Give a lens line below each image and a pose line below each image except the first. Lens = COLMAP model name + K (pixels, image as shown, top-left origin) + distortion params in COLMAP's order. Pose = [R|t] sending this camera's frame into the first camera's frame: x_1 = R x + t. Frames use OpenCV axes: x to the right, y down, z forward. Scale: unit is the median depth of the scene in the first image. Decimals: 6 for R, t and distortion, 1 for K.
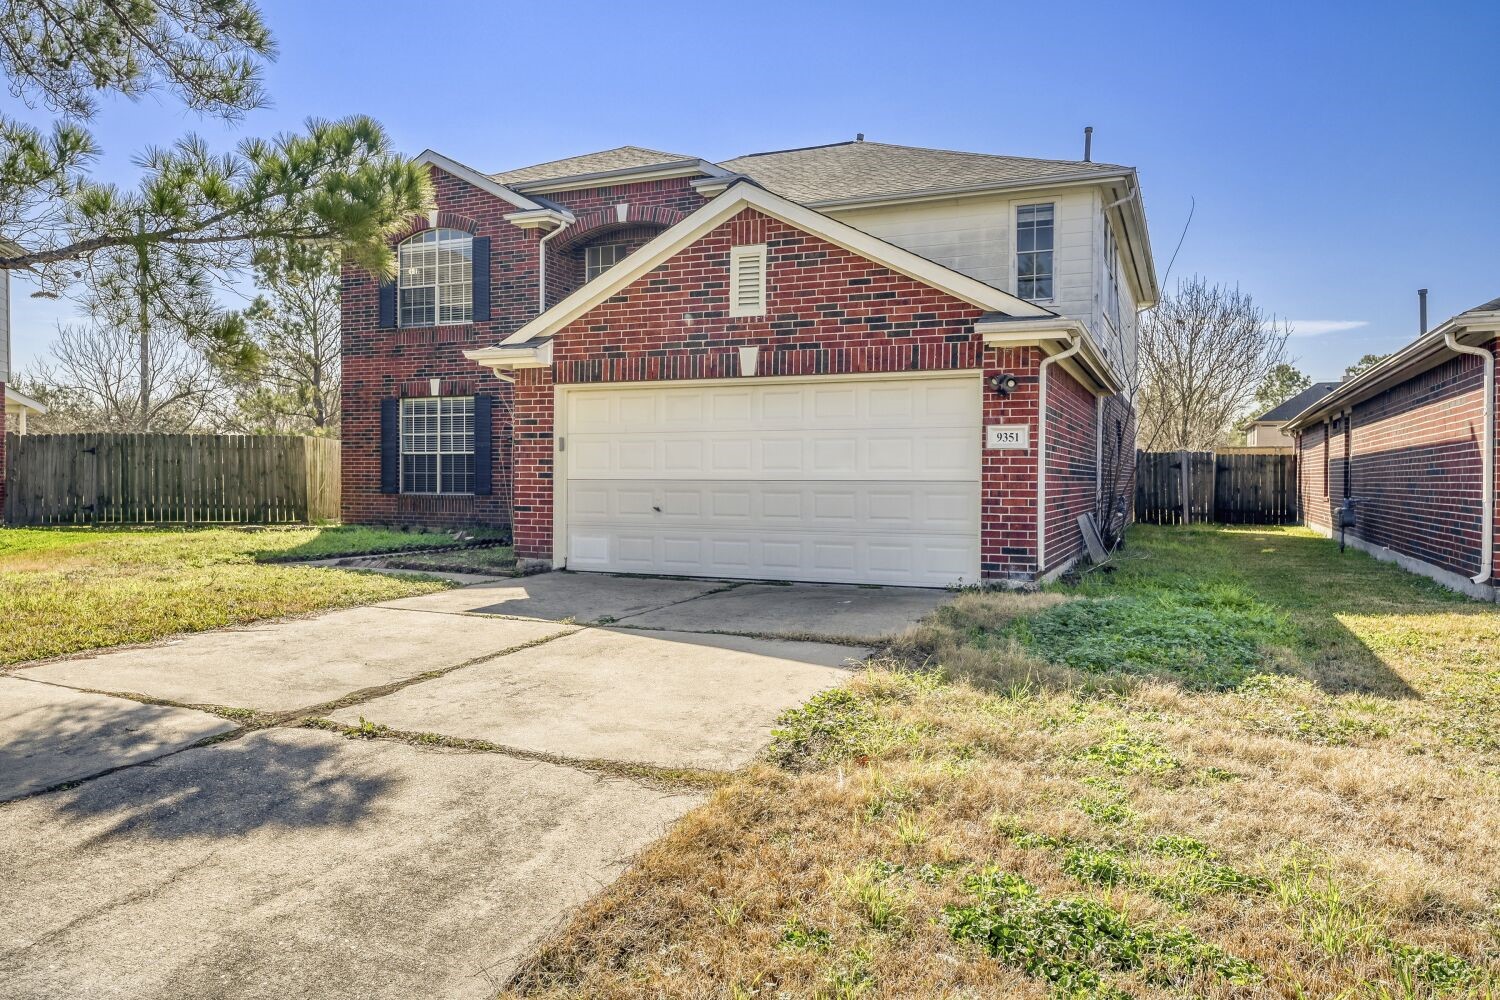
lens RADIAL K [[1034.5, 0, 750.0], [0, 1034.5, 501.0], [0, 0, 1]] dist [-0.000449, 0.000315]
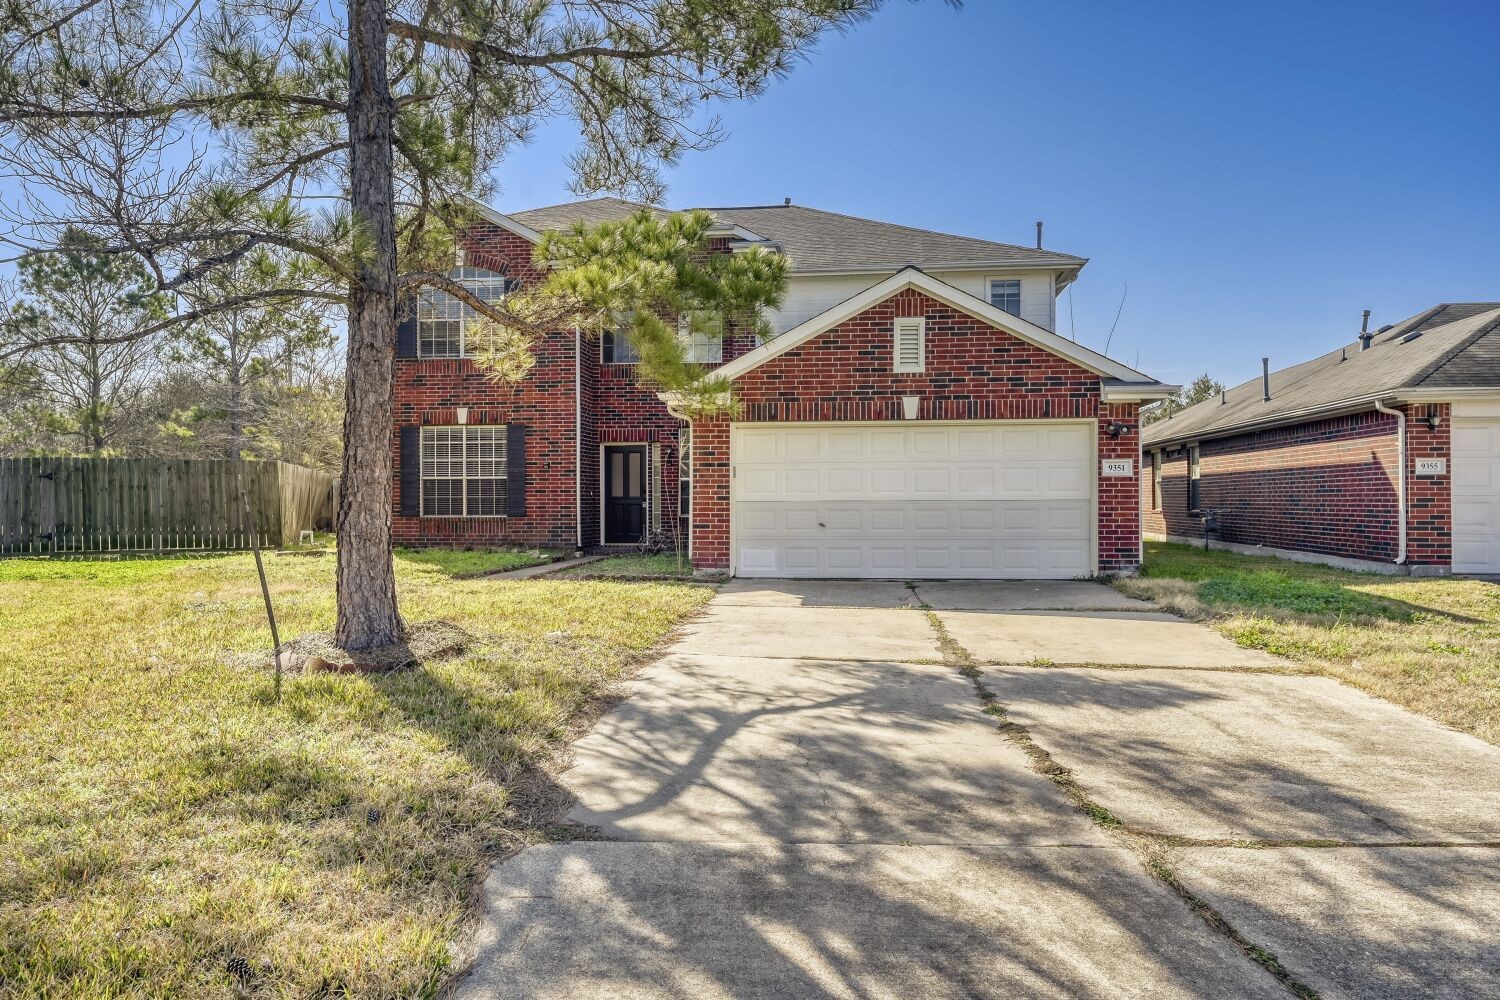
lens RADIAL K [[1034.5, 0, 746.8], [0, 1034.5, 498.9], [0, 0, 1]] dist [-0.000449, 0.000315]
pose [[0.958587, -0.008576, 0.284672, -0.549522], [0.014598, 0.999712, -0.019042, -0.000964], [-0.284427, 0.022409, 0.958436, -0.161993]]
